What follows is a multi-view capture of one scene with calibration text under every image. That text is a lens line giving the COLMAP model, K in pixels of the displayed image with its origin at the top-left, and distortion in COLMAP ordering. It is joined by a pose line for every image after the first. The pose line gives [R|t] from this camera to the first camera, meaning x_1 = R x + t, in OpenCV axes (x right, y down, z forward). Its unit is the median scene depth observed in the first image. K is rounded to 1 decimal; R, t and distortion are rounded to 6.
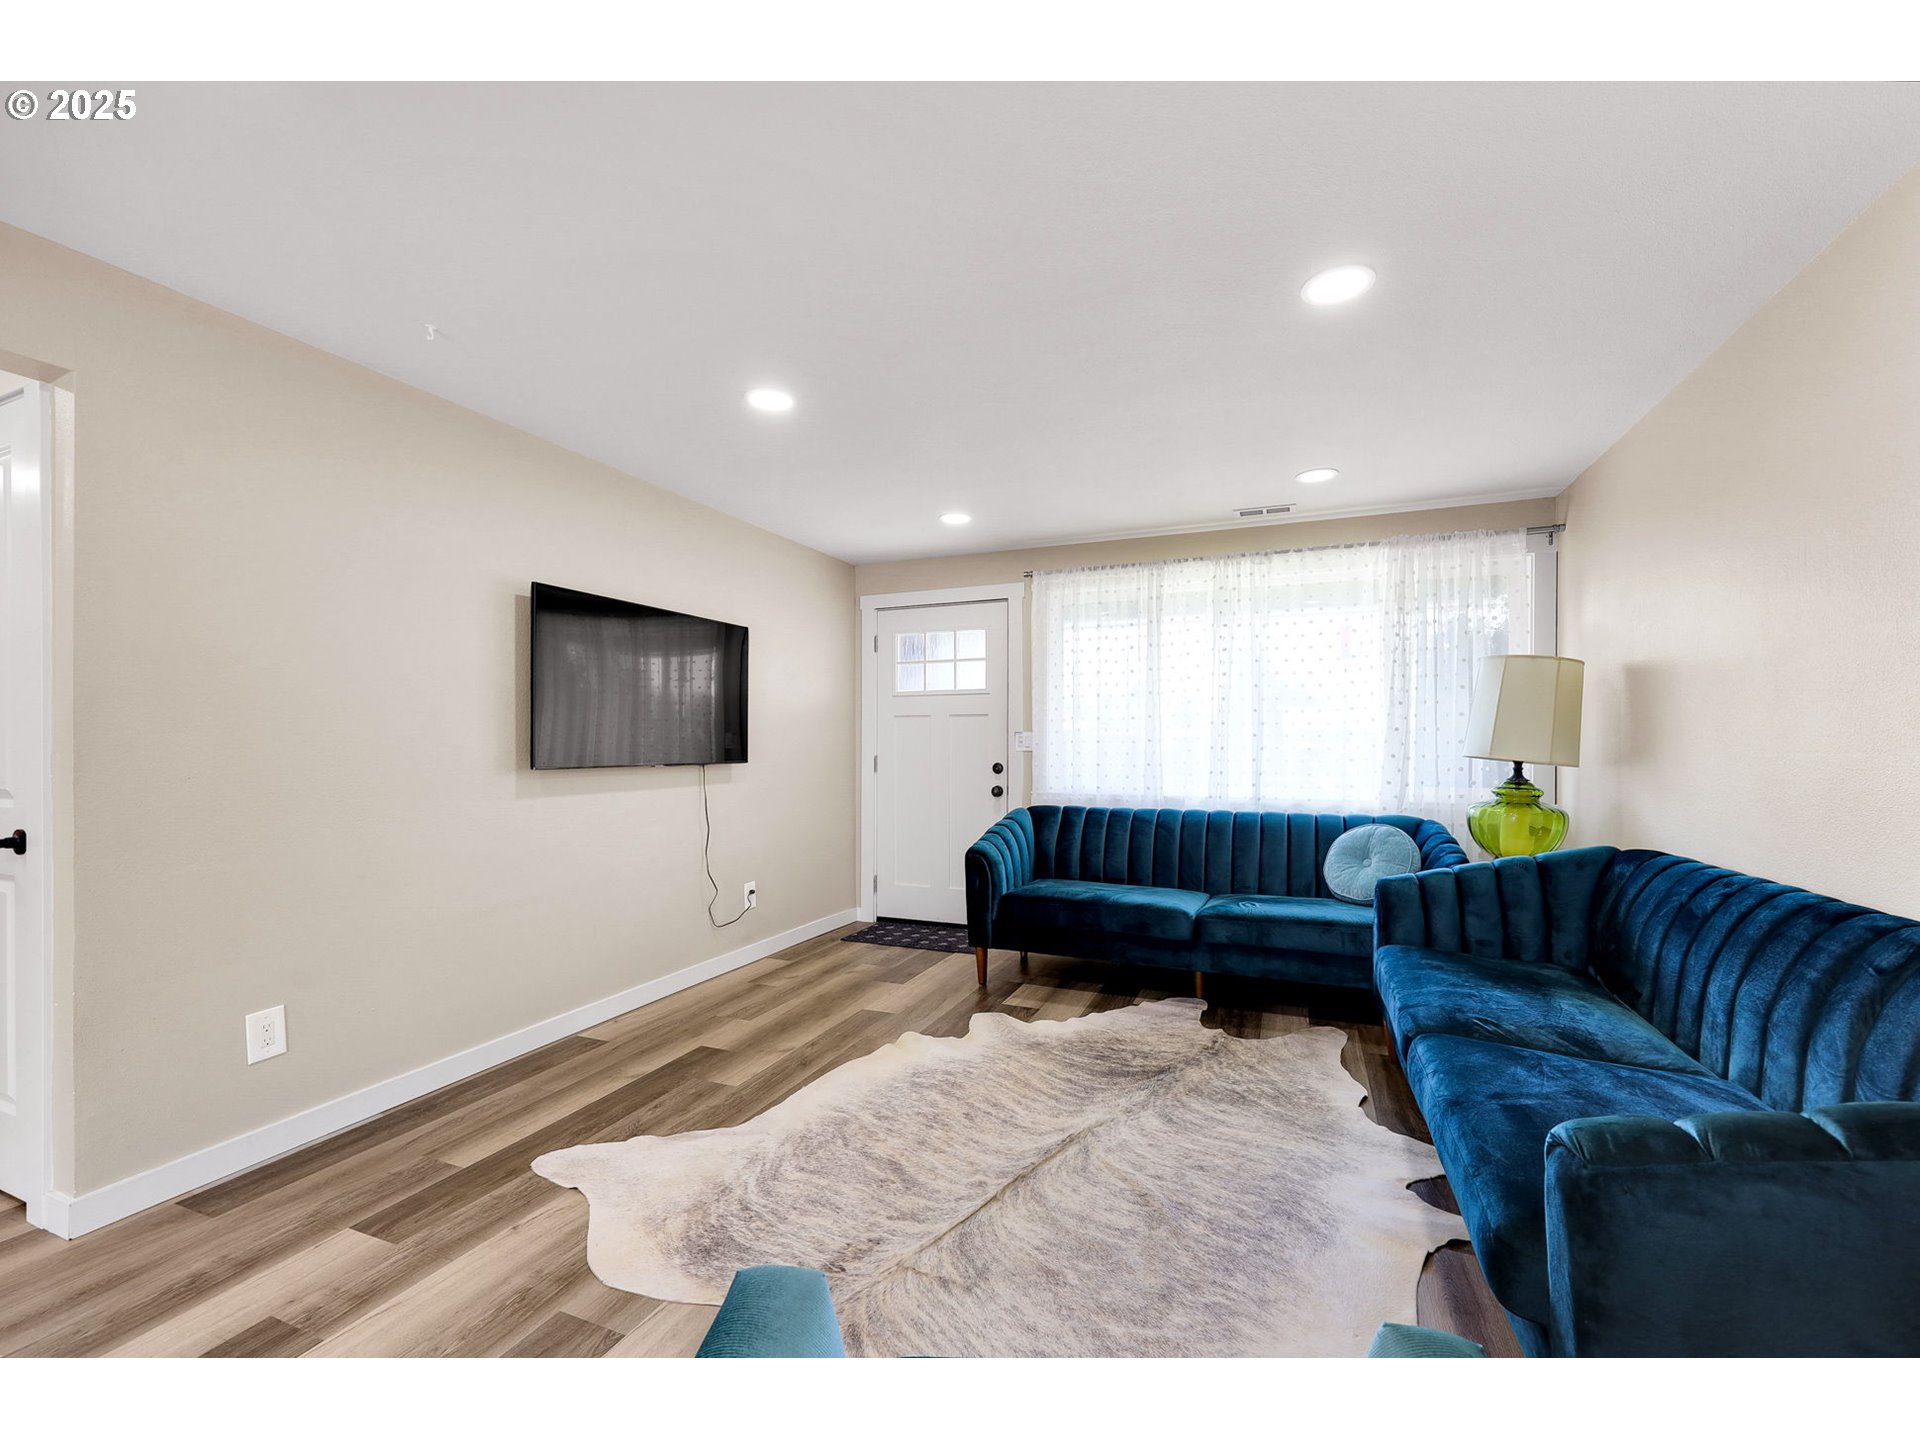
lens RADIAL K [[783.6, 0, 974.5], [0, 783.6, 737.7], [0, 0, 1]] dist [0.001118, 0.000127]
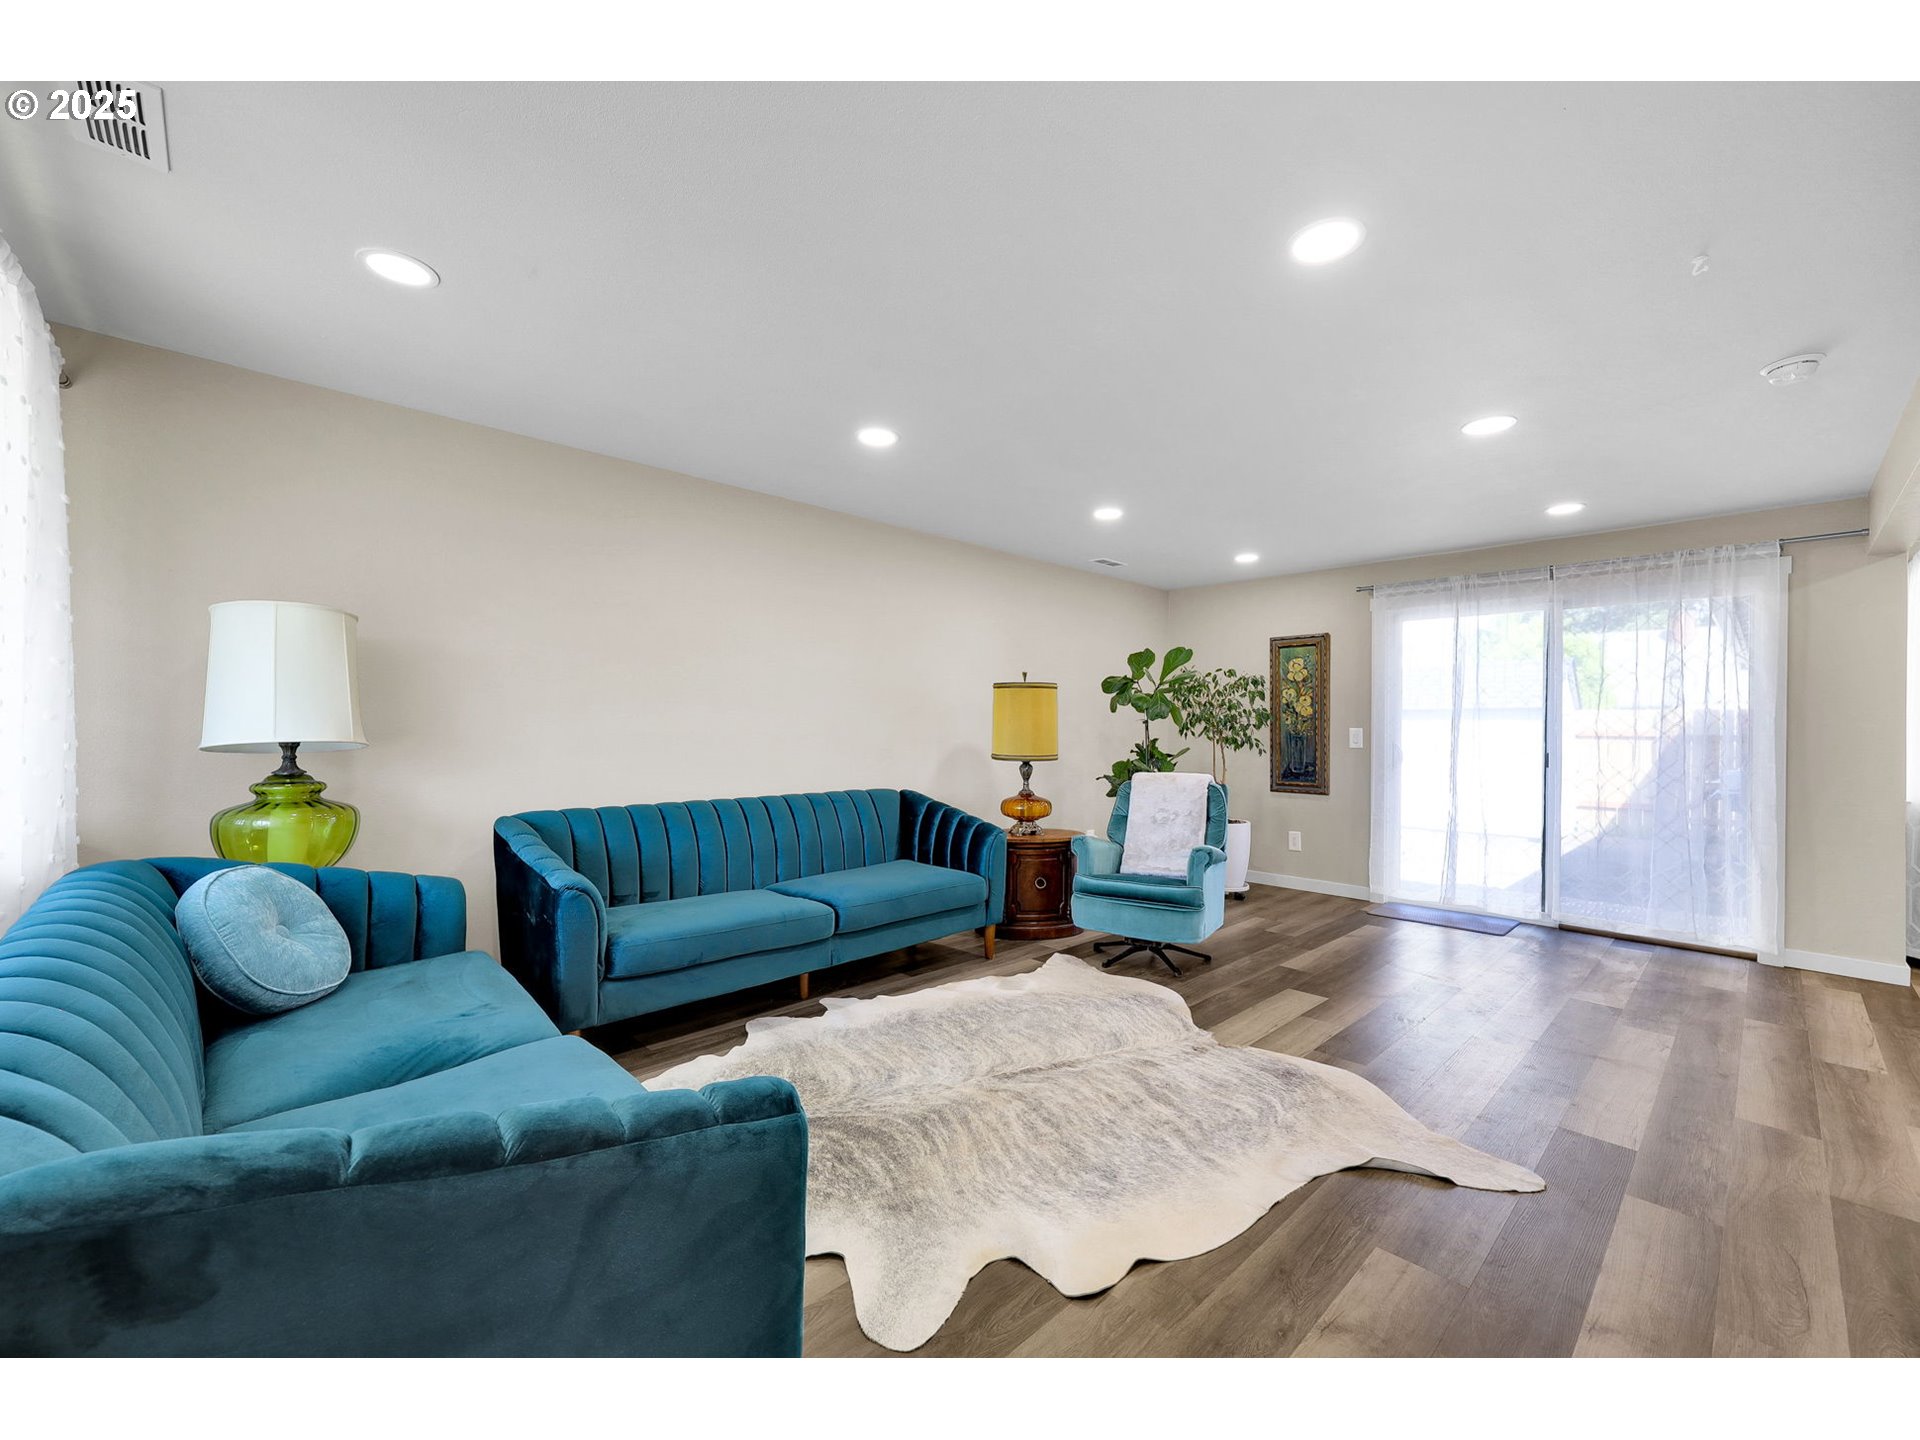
lens RADIAL K [[783.6, 0, 978.7], [0, 783.6, 732.2], [0, 0, 1]] dist [0.001118, 0.000127]
pose [[-0.921968, -0.005033, 0.387233, -0.274475], [-0.009259, 0.999916, -0.009048, 0.021413], [-0.387155, -0.011928, -0.921937, 1.930819]]
